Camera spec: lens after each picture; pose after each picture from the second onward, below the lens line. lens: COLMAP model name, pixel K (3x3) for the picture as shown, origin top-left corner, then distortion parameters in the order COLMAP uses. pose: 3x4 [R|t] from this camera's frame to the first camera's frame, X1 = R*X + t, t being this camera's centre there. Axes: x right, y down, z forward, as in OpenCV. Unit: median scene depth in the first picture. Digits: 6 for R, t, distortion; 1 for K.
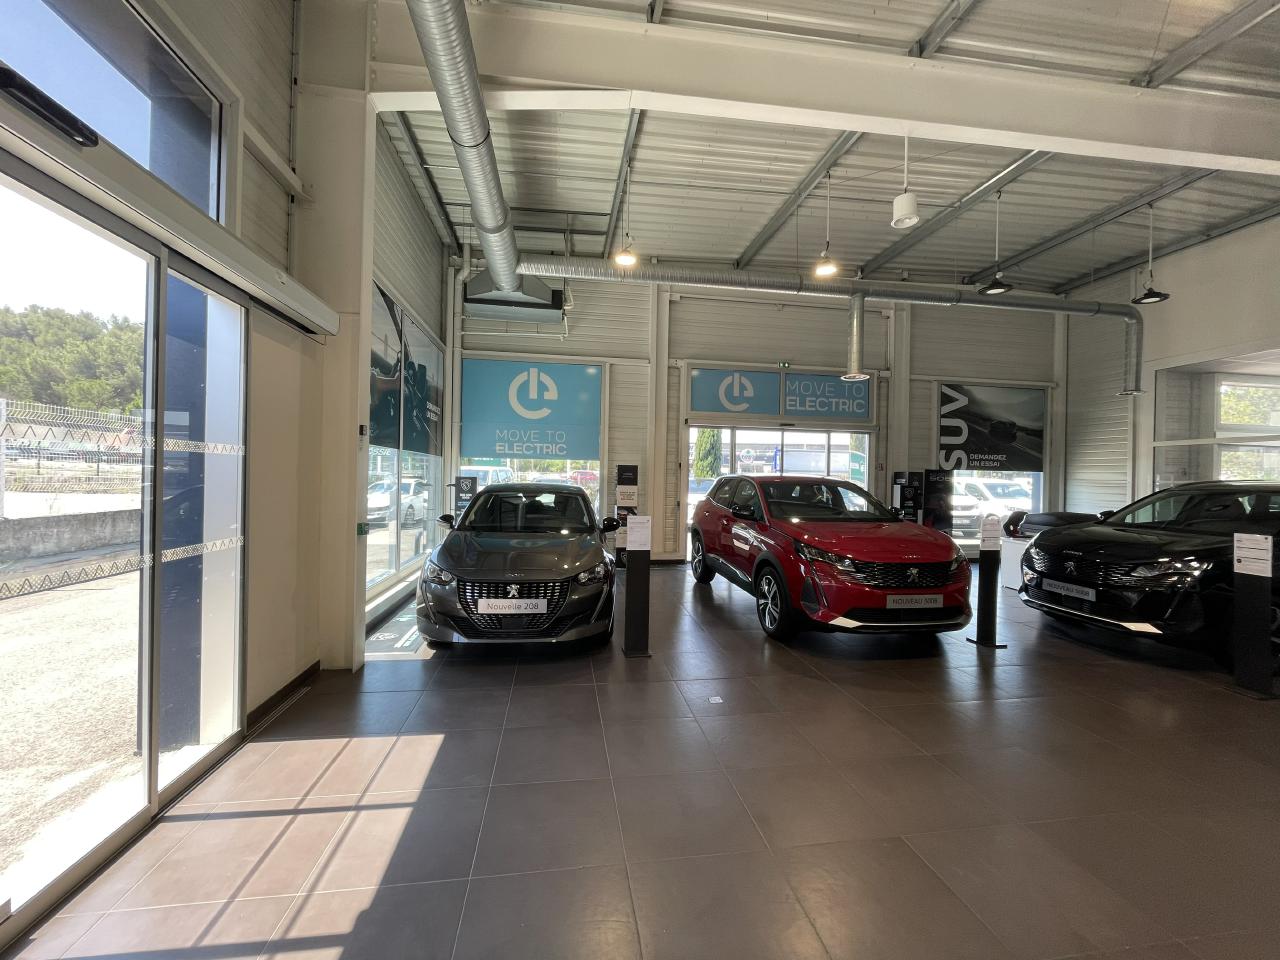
lens RADIAL K [[517.6, 0, 638.5], [0, 517.6, 478.5], [0, 0, 1]] dist [-0.002488, -0.000224]
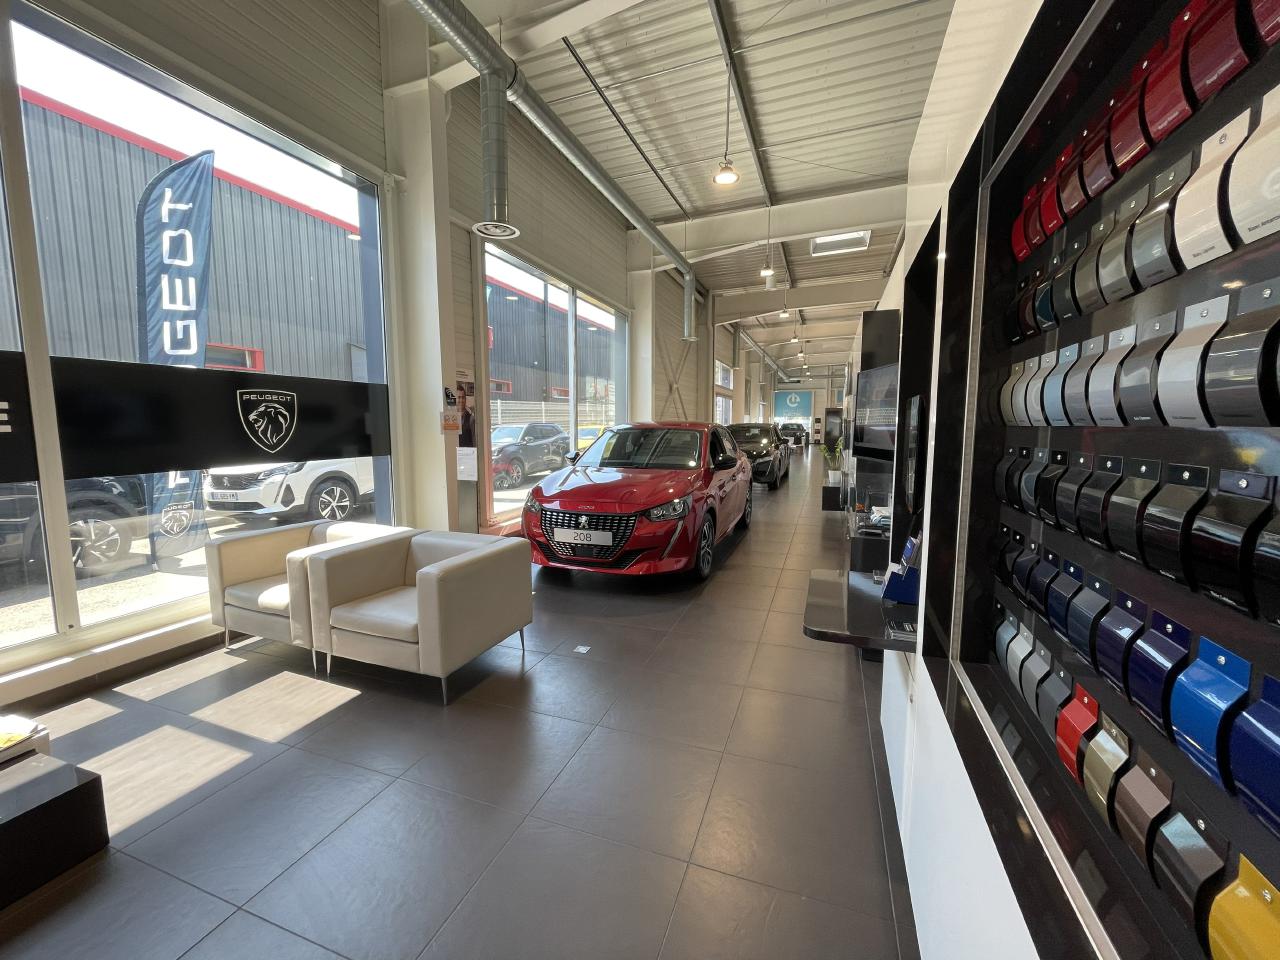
lens RADIAL K [[517.6, 0, 636.0], [0, 517.6, 482.0], [0, 0, 1]] dist [-0.002488, -0.000224]
pose [[0.869520, 0.049561, -0.491405, 0.965010], [0.000878, 0.994796, 0.101885, 0.069431], [0.493897, -0.089022, 0.864951, -4.080776]]
